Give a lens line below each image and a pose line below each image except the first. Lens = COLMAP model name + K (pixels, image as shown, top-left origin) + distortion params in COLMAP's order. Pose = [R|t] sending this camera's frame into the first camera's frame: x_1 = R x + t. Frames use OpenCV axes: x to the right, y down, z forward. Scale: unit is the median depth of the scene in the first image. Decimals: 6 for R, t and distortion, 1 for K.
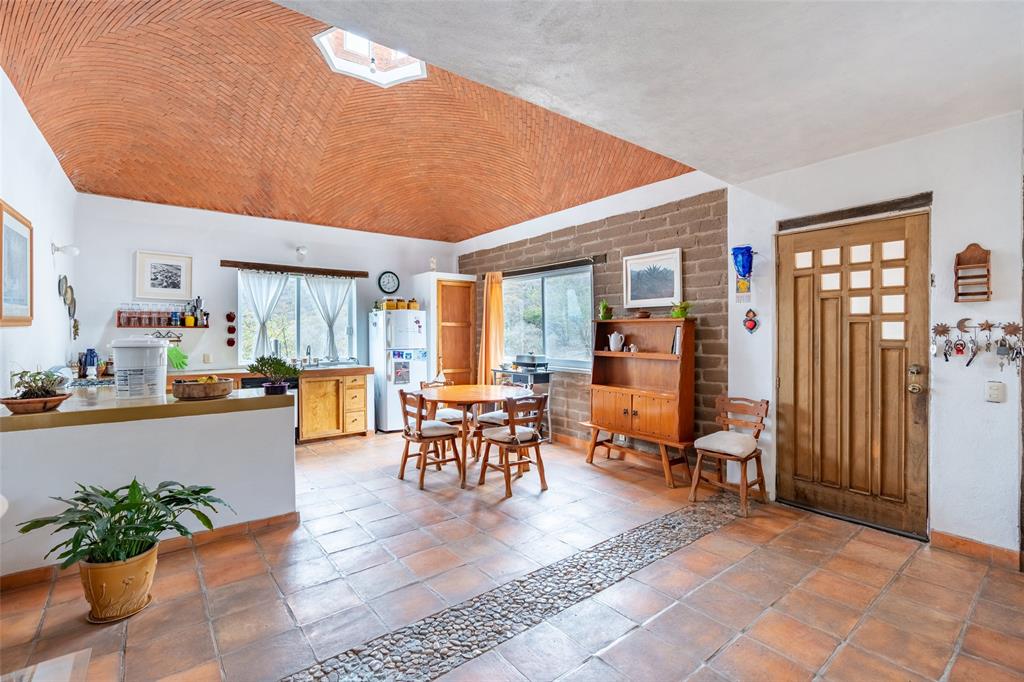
lens RADIAL K [[470.4, 0, 513.5], [0, 470.4, 338.8], [0, 0, 1]] dist [-0.010141, 0.003922]
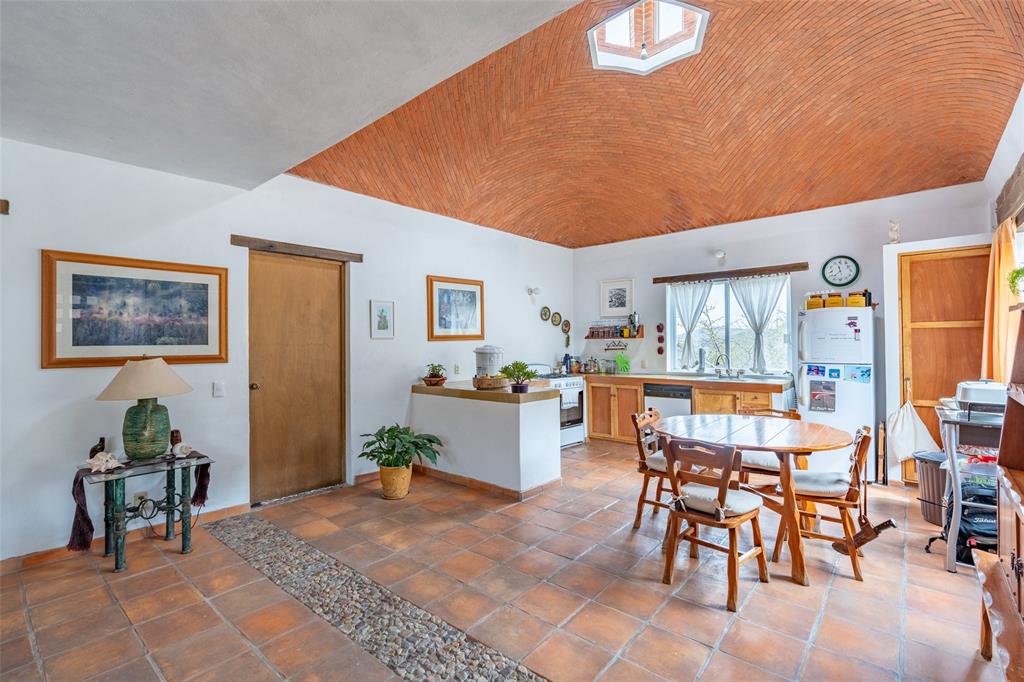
lens RADIAL K [[470.4, 0, 513.5], [0, 470.4, 338.8], [0, 0, 1]] dist [-0.010141, 0.003922]
pose [[0.190614, -0.012782, -0.981582, 0.428807], [-0.002537, 0.999905, -0.013513, -0.004814], [0.981662, 0.005066, 0.190563, 0.452551]]
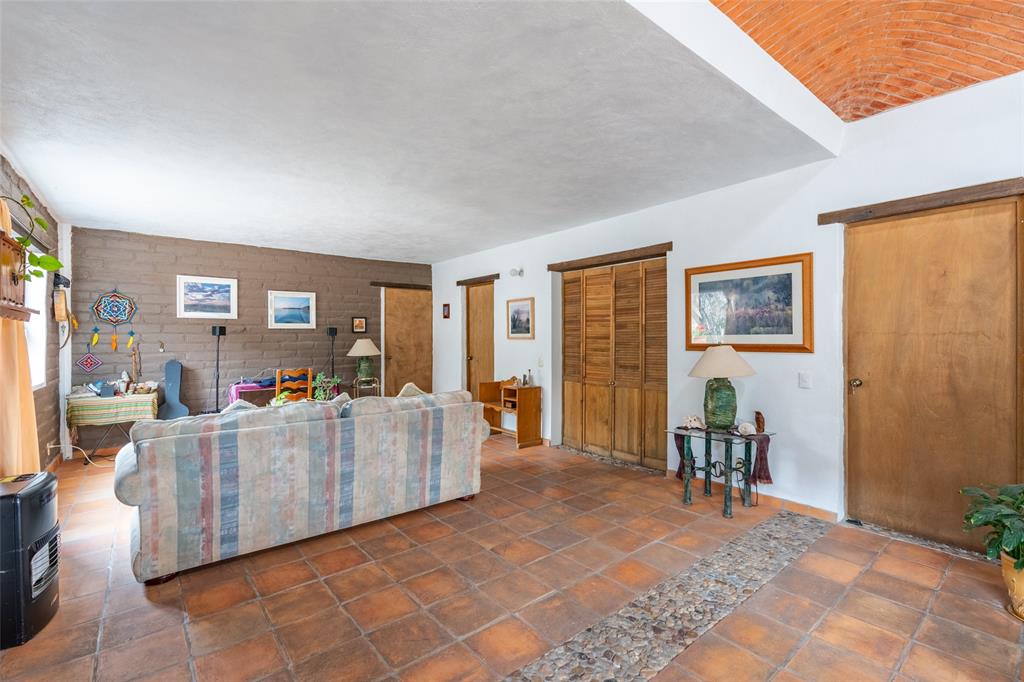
lens RADIAL K [[470.4, 0, 513.5], [0, 470.4, 338.8], [0, 0, 1]] dist [-0.010141, 0.003922]
pose [[-0.999992, 0.003201, 0.002502, 0.103220], [0.003237, 0.999886, 0.014734, -0.008457], [-0.002455, 0.014742, -0.999888, 0.797679]]
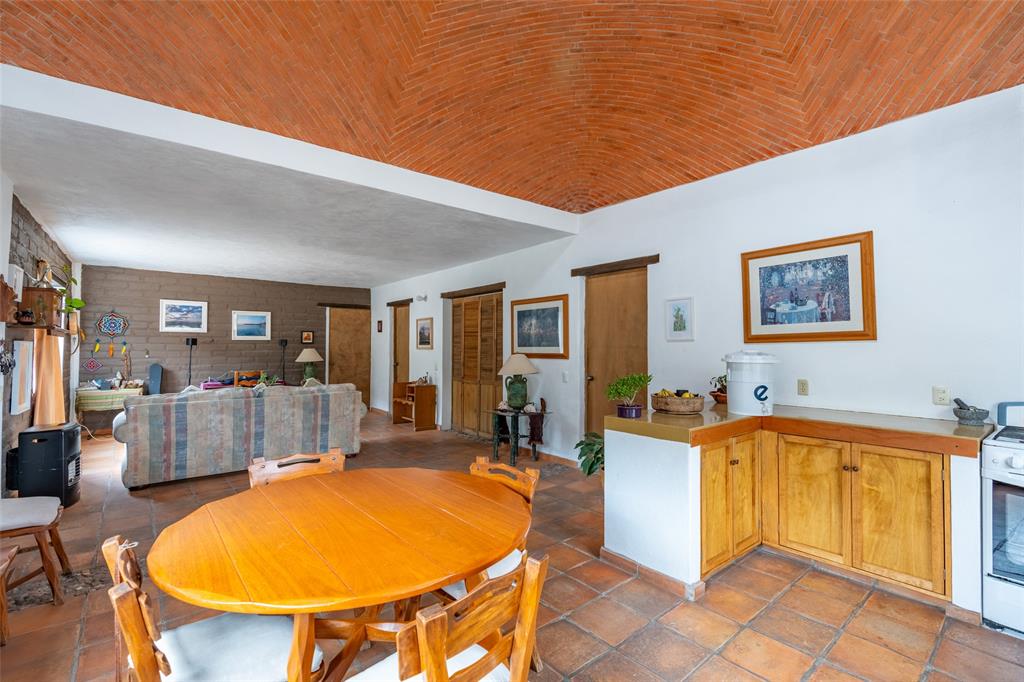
lens RADIAL K [[470.4, 0, 513.5], [0, 470.4, 338.8], [0, 0, 1]] dist [-0.010141, 0.003922]
pose [[-0.999970, -0.002082, -0.007476, -0.167790], [-0.002026, 0.999970, -0.007435, -0.013079], [0.007491, -0.007420, -0.999944, 1.130698]]
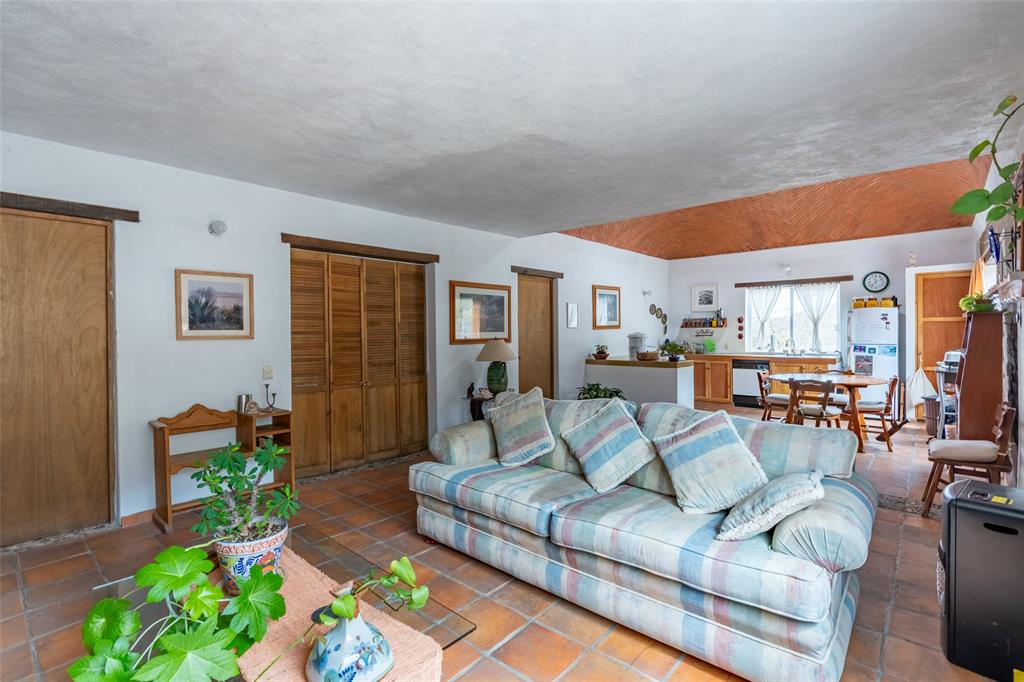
lens RADIAL K [[478.2, 0, 514.8], [0, 478.2, 337.5], [0, 0, 1]] dist [-0.004258, -0.000010]
pose [[0.176191, 0.008918, -0.984316, 0.813417], [-0.002572, 0.999960, 0.008599, -0.000603], [0.984353, 0.001017, 0.176206, 0.000296]]
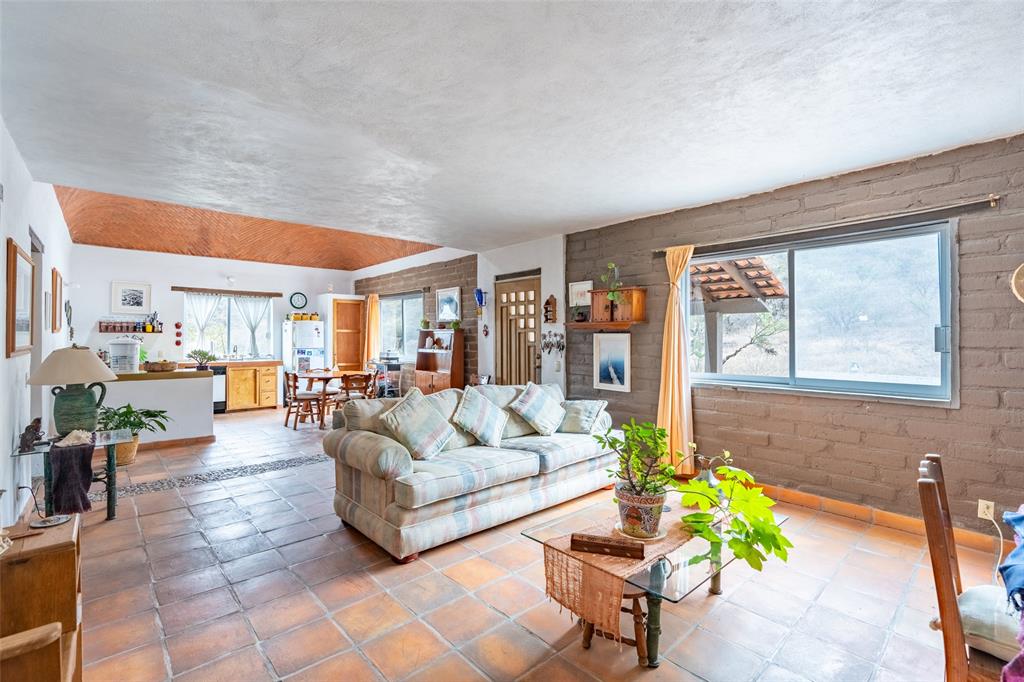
lens RADIAL K [[470.4, 0, 513.5], [0, 470.4, 338.8], [0, 0, 1]] dist [-0.010141, 0.003922]
pose [[0.997271, 0.003851, 0.073731, 0.328068], [-0.003105, 0.999943, -0.010222, 0.006389], [-0.073766, 0.009965, 0.997226, -0.526888]]
